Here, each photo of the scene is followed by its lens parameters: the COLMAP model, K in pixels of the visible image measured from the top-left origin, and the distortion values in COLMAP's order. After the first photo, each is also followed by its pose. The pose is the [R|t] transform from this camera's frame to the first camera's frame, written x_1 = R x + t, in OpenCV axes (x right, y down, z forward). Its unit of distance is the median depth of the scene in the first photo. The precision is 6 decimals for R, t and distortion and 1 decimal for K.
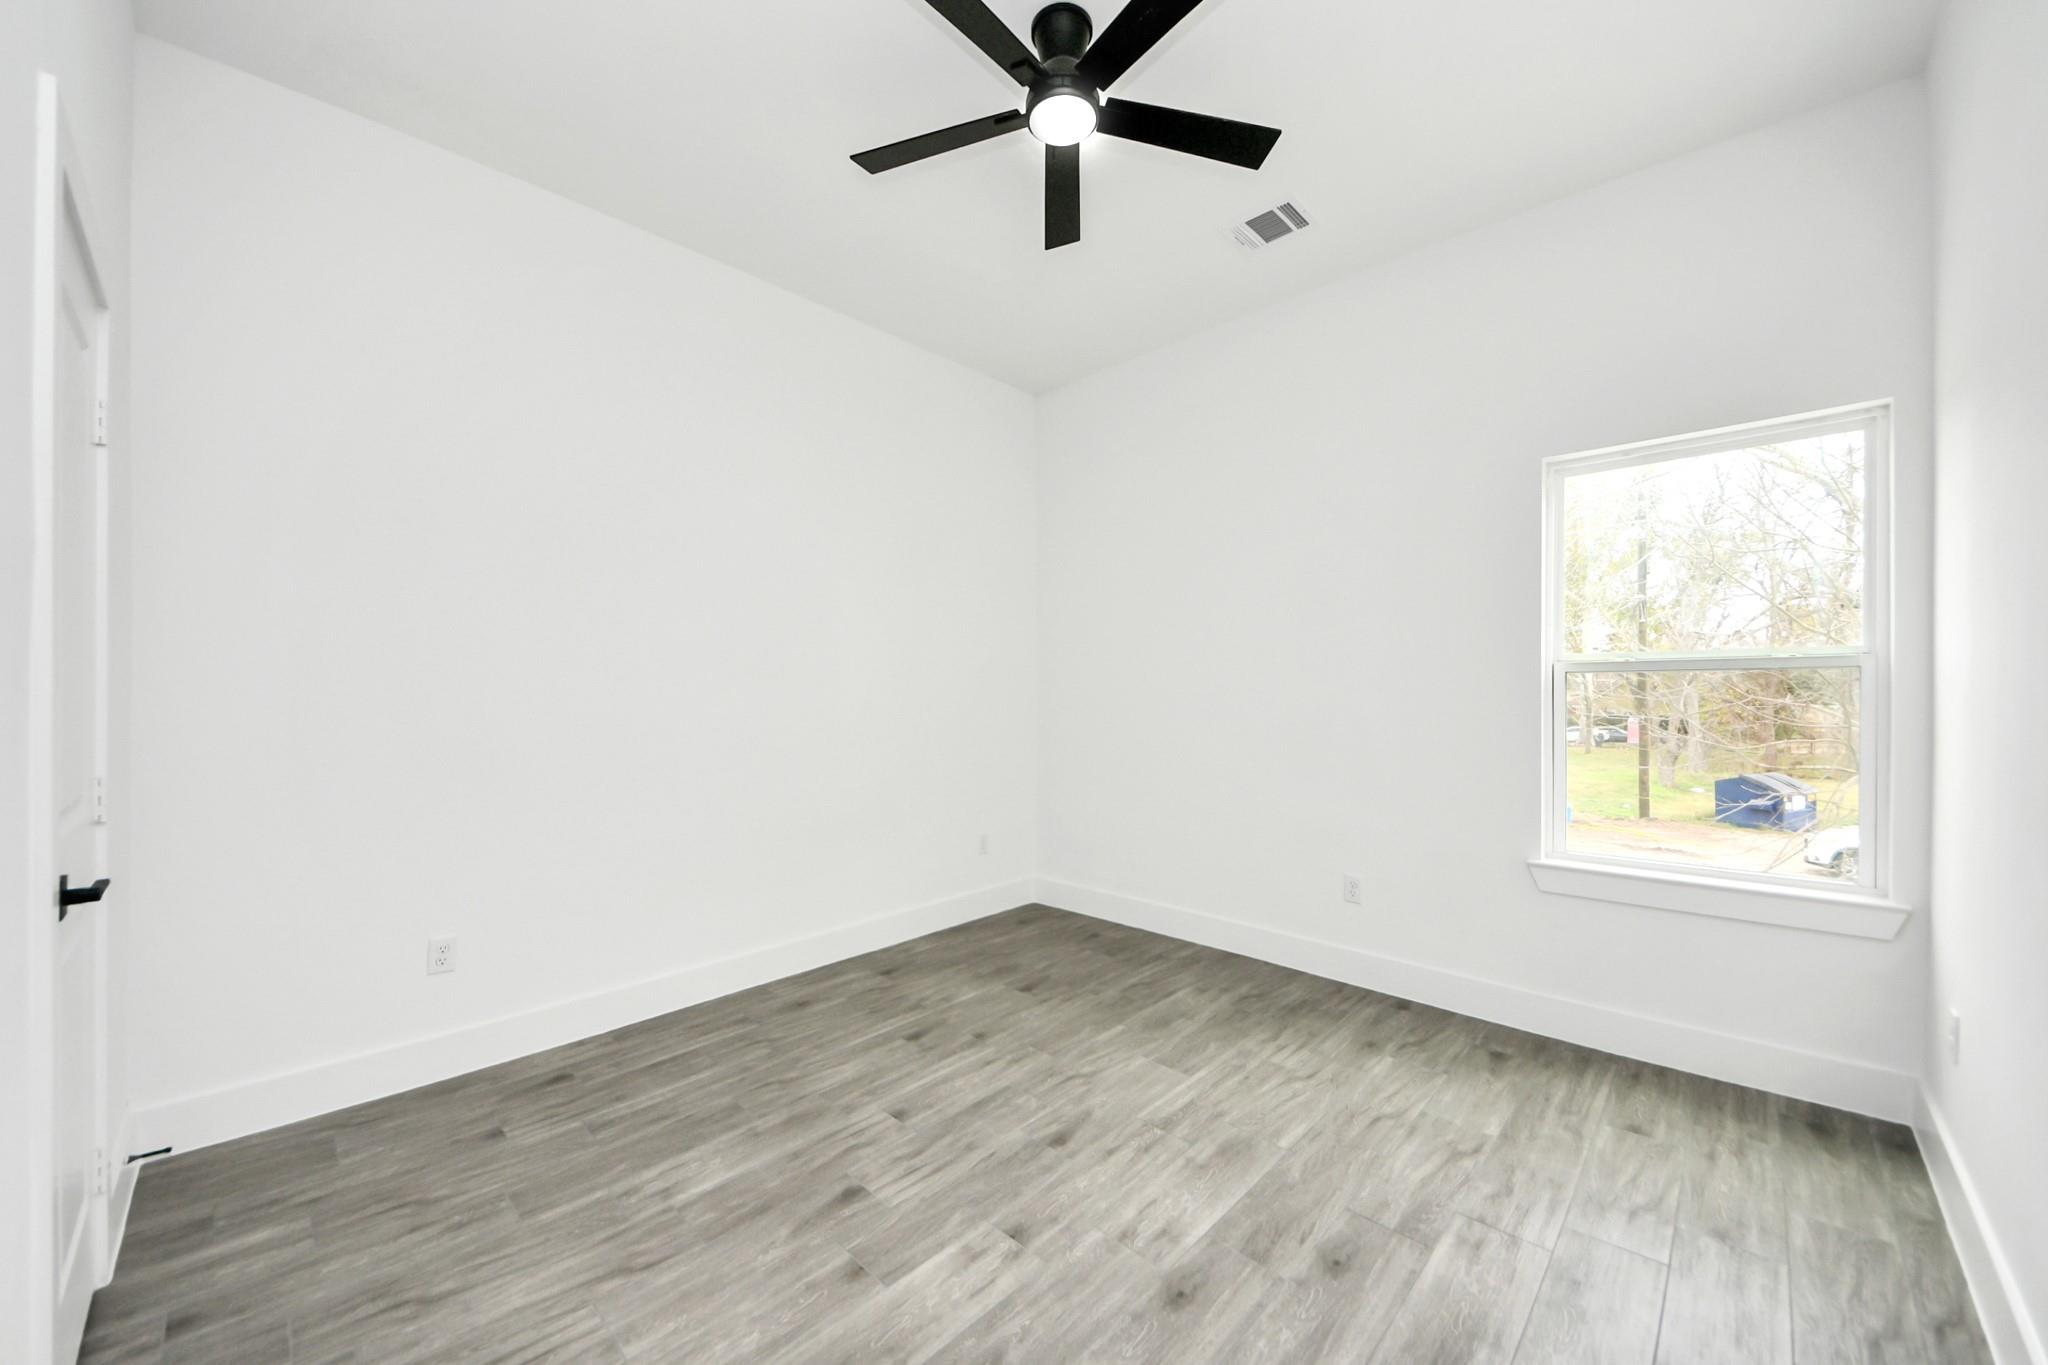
lens RADIAL K [[754.7, 0, 1018.2], [0, 754.7, 692.8], [0, 0, 1]] dist [0.074630, -0.040574]
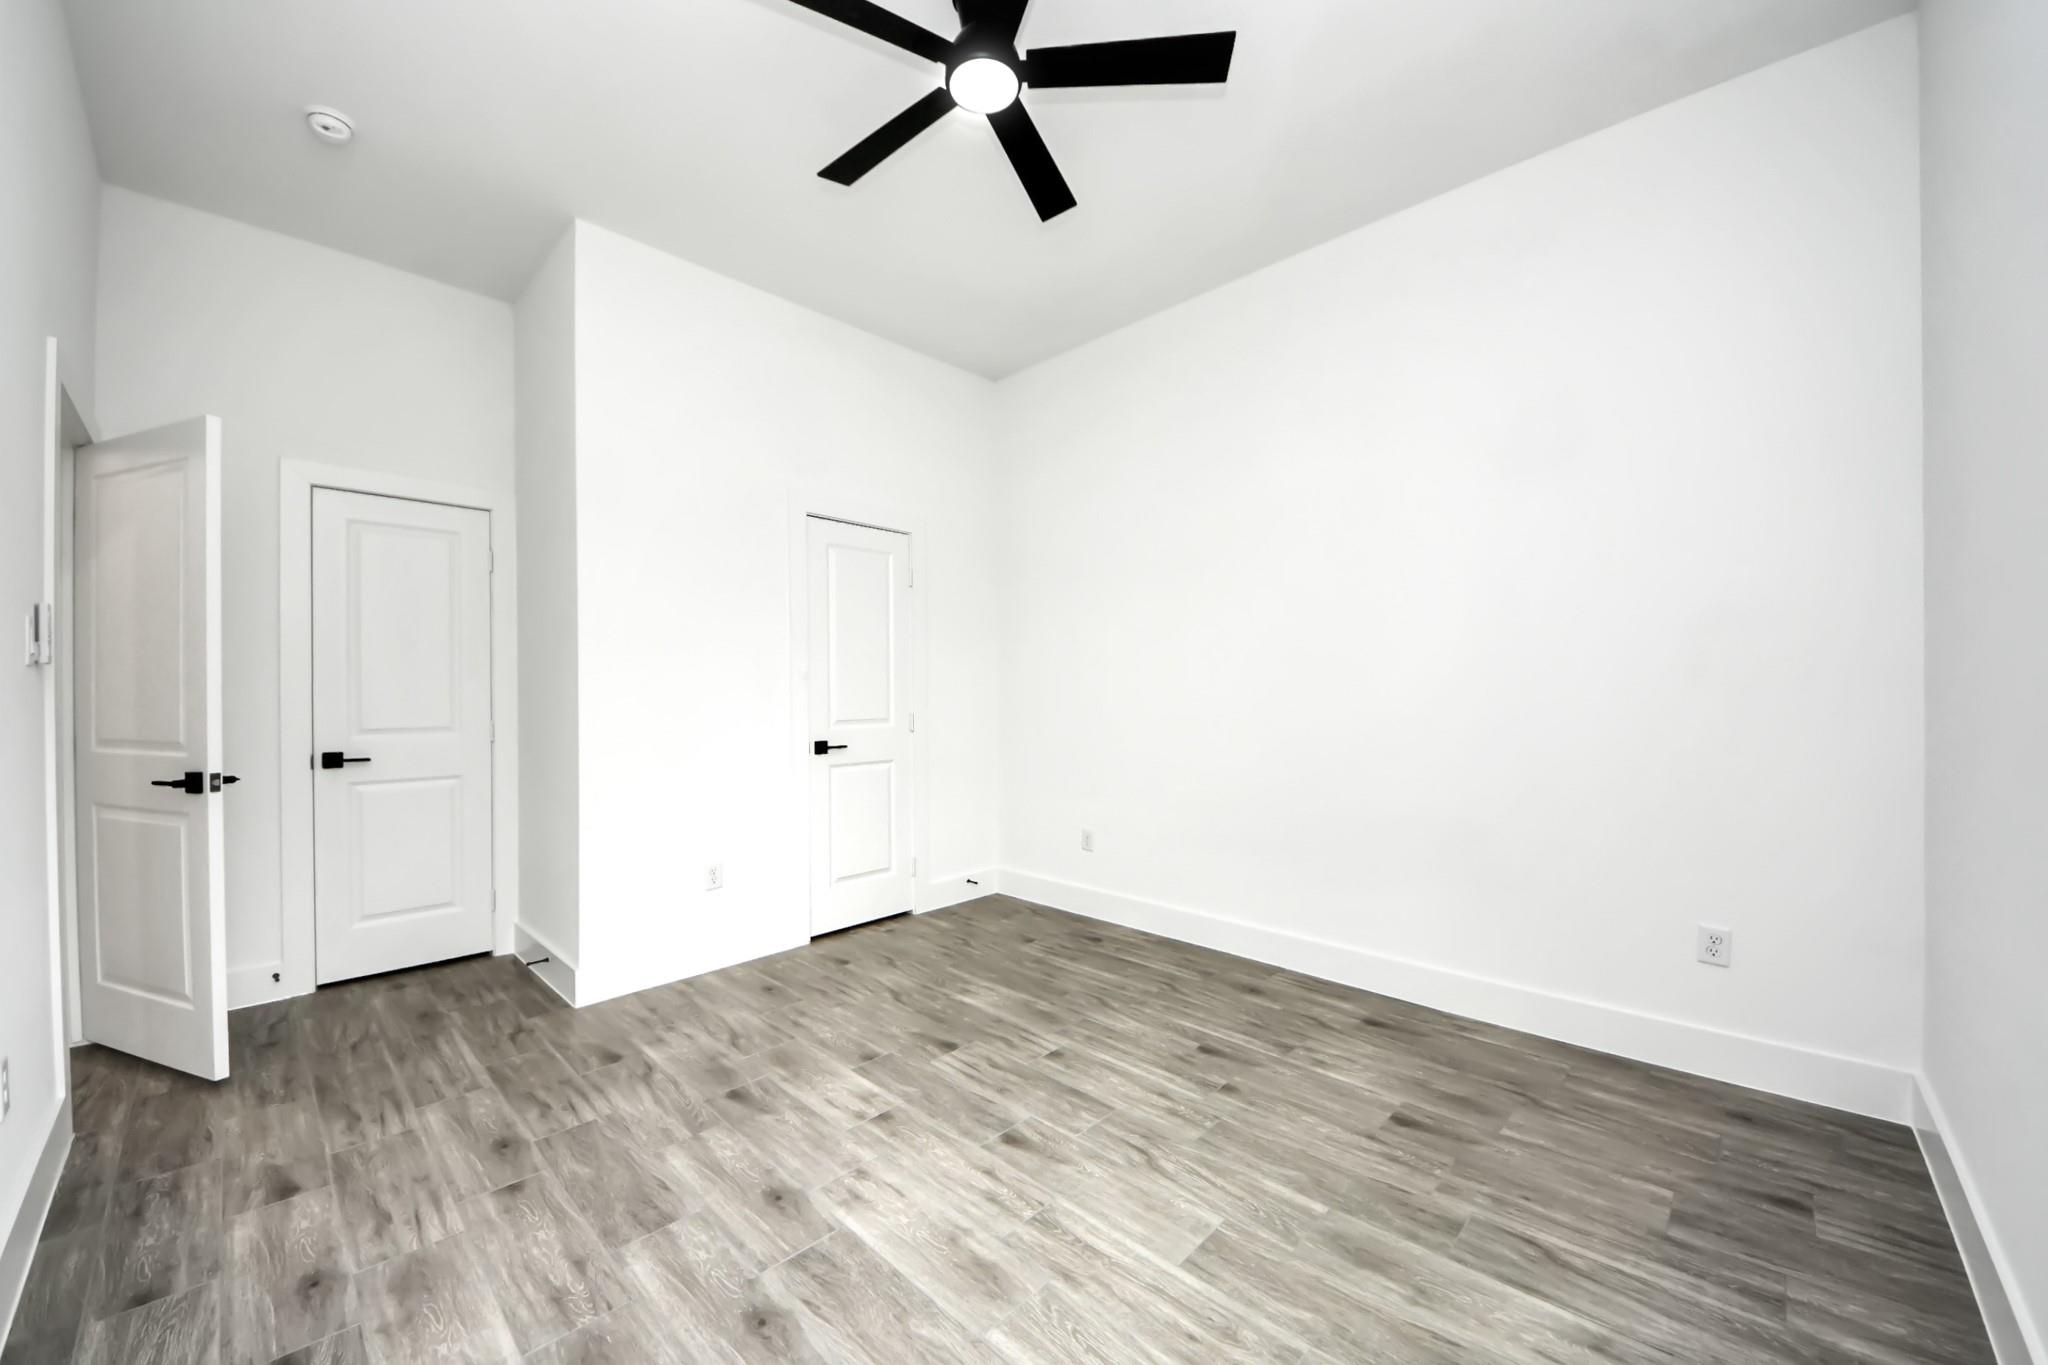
lens RADIAL K [[754.7, 0, 1018.2], [0, 754.7, 692.8], [0, 0, 1]] dist [0.074630, -0.040574]
pose [[-0.004489, -0.000526, -0.999990, 0.950143], [0.012828, 0.999918, -0.000583, 0.032748], [0.999908, -0.012831, -0.004481, 0.971442]]
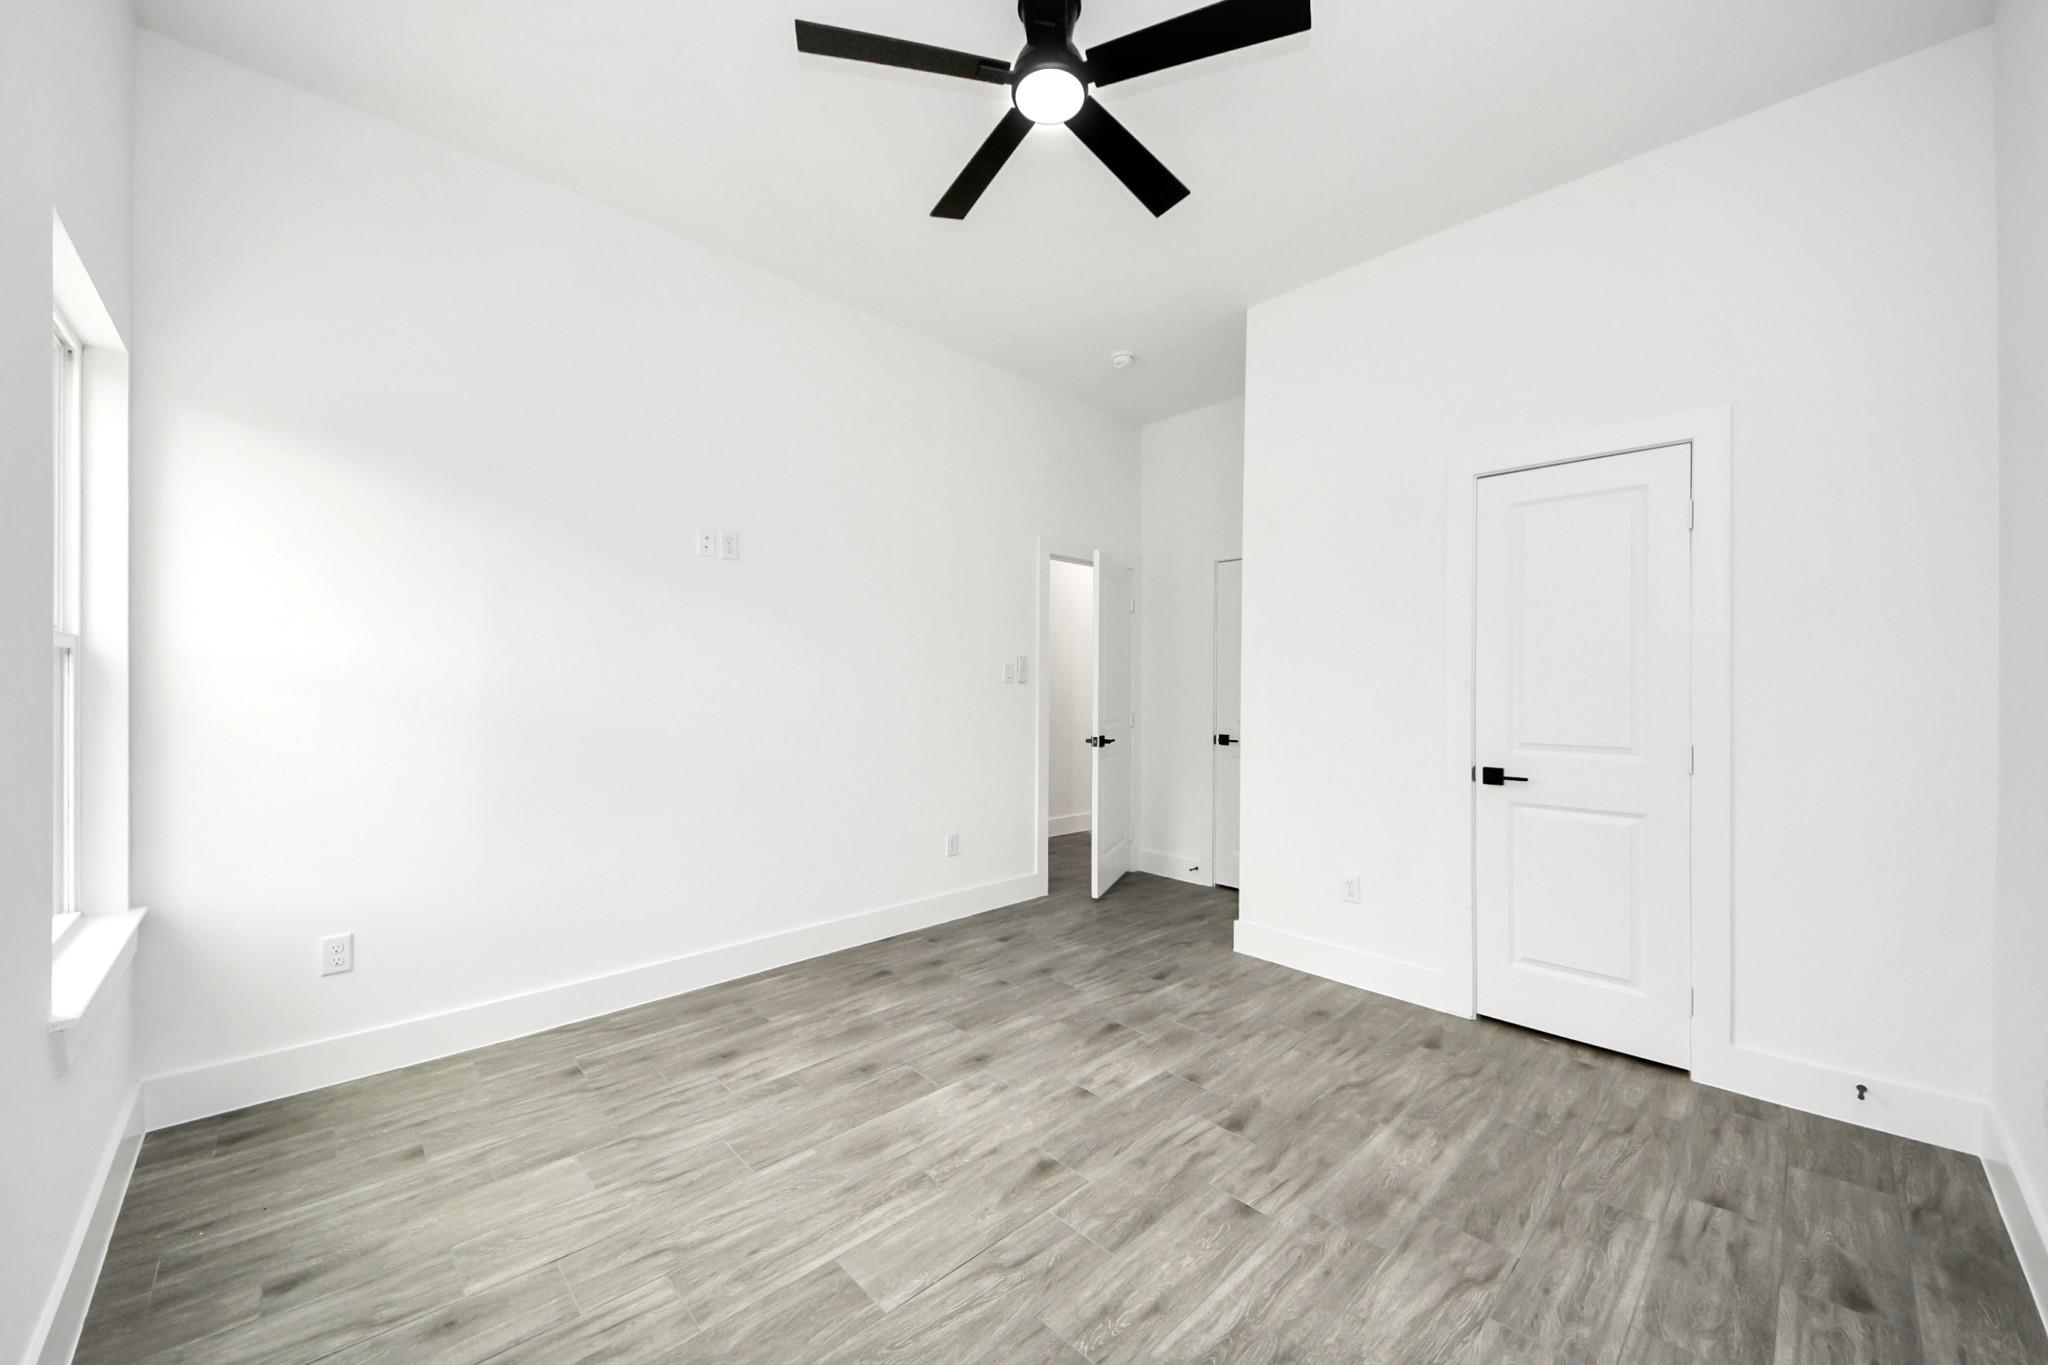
lens RADIAL K [[754.7, 0, 1018.2], [0, 754.7, 692.8], [0, 0, 1]] dist [0.074630, -0.040574]
pose [[-0.999338, -0.002089, 0.036318, 0.050690], [-0.002307, 0.999979, -0.005980, 0.023108], [-0.036305, -0.006060, -0.999322, 1.831148]]
